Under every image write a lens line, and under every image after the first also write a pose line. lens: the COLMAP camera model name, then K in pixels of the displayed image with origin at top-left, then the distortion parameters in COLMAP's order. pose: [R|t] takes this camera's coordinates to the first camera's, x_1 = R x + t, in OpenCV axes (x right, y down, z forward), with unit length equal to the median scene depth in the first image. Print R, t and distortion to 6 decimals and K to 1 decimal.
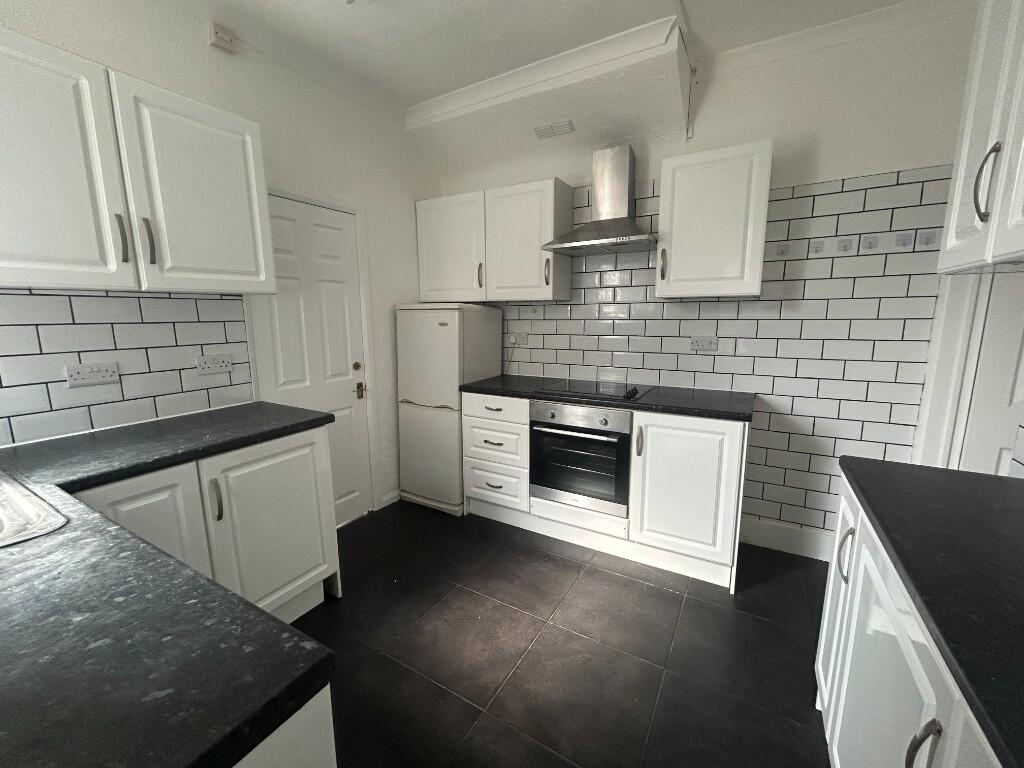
lens RADIAL K [[415.3, 0, 511.0], [0, 415.3, 382.9], [0, 0, 1]] dist [0.001154, 0.000396]
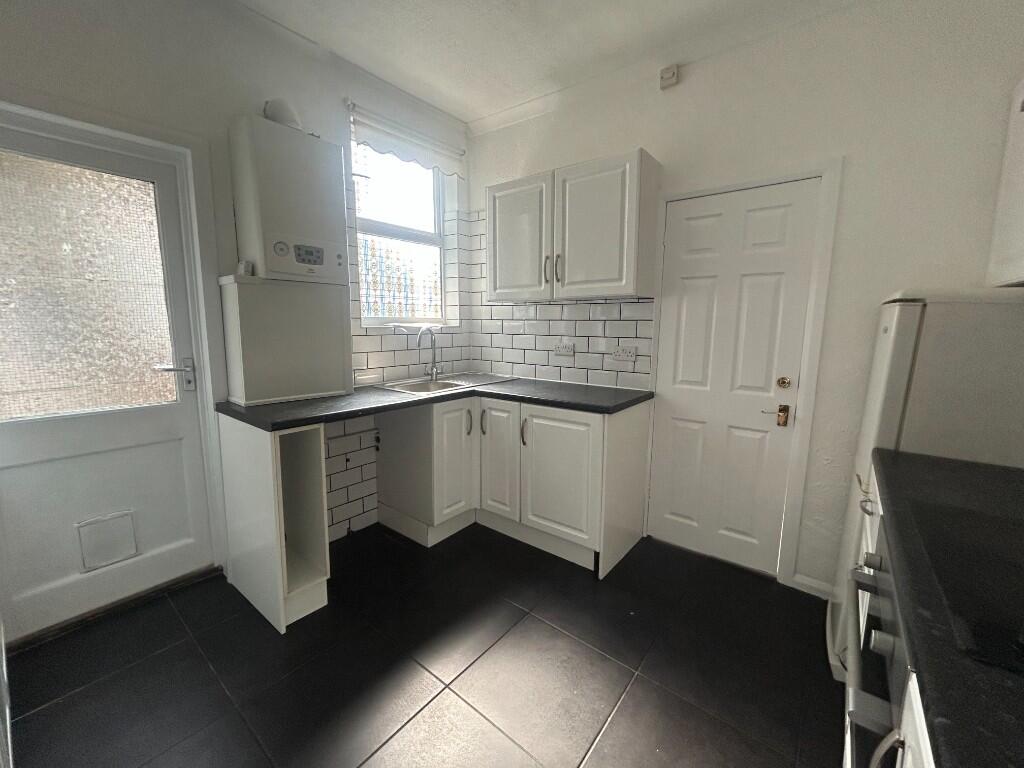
lens RADIAL K [[415.3, 0, 511.0], [0, 415.3, 382.8], [0, 0, 1]] dist [0.001154, 0.000396]
pose [[-0.141391, 0.143476, -0.979502, 0.583158], [-0.172059, 0.970821, 0.167041, -0.107584], [0.974887, 0.192151, -0.112579, 0.798459]]
